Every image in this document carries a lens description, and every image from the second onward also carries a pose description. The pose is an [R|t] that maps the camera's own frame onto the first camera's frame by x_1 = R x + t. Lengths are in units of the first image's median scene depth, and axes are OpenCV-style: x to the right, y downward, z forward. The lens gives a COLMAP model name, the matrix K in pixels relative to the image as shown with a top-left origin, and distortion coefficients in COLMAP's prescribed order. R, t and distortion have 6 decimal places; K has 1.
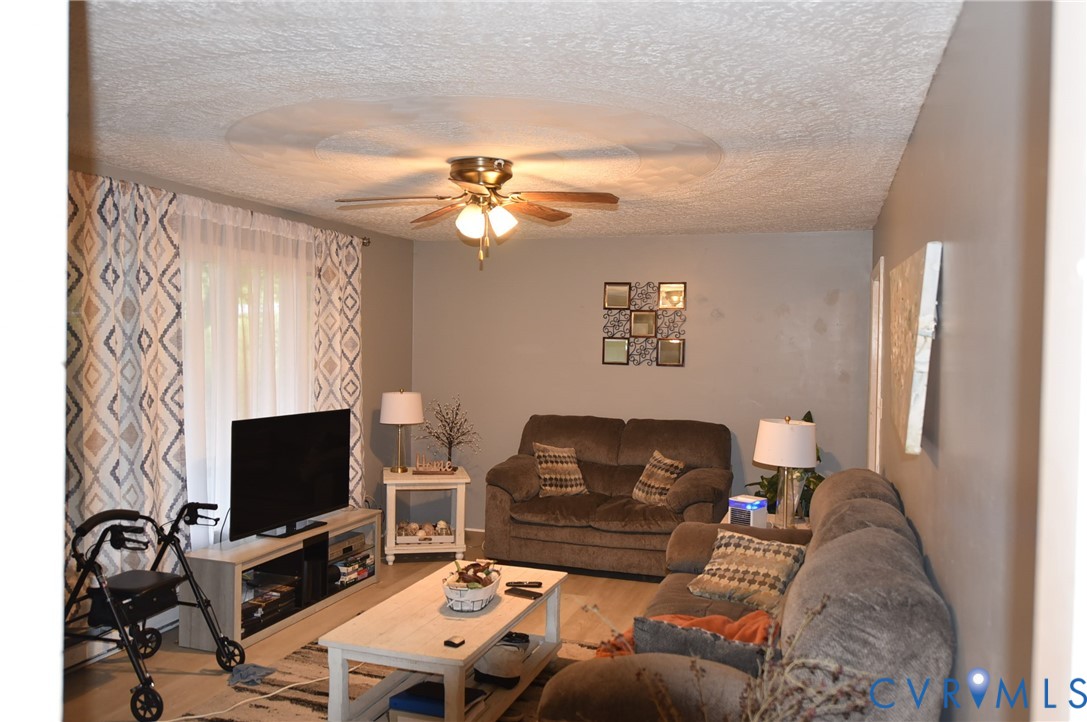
lens RADIAL K [[821.1, 0, 543.8], [0, 821.1, 360.3], [0, 0, 1]] dist [0.005568, 0.000310]
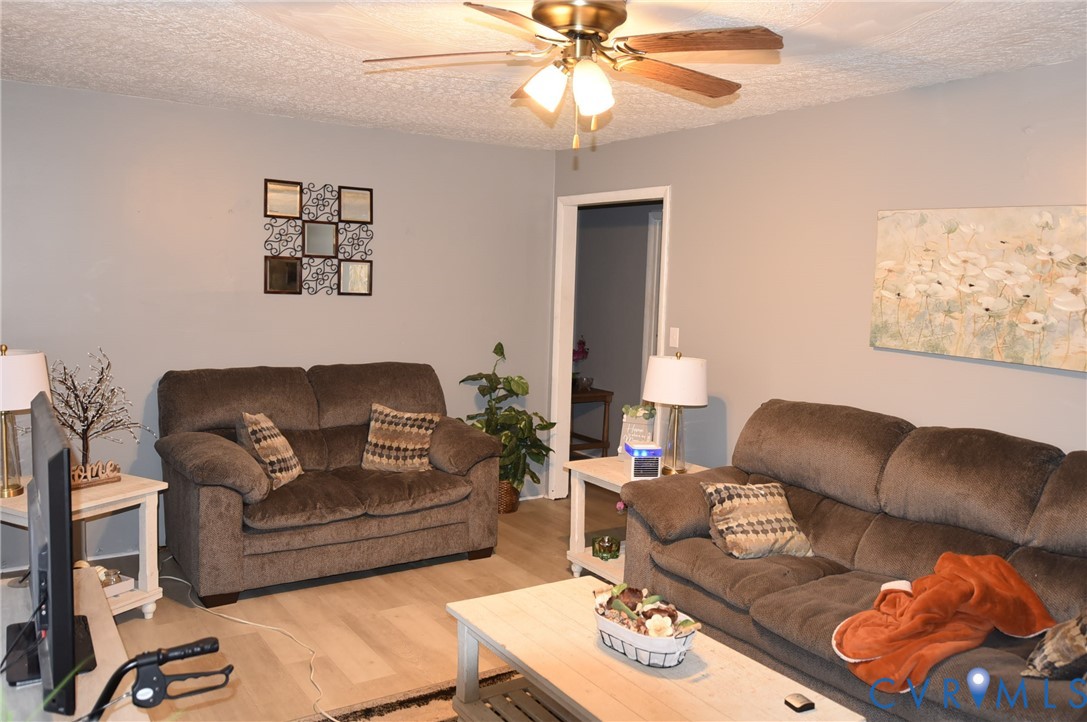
lens RADIAL K [[857.7, 0, 543.6], [0, 857.7, 360.4], [0, 0, 1]] dist [0.018514, 0.005669]
pose [[0.616701, -0.074410, 0.783673, -0.423438], [-0.005021, 0.995130, 0.098439, -0.014032], [-0.787182, -0.064643, 0.613324, 0.383821]]
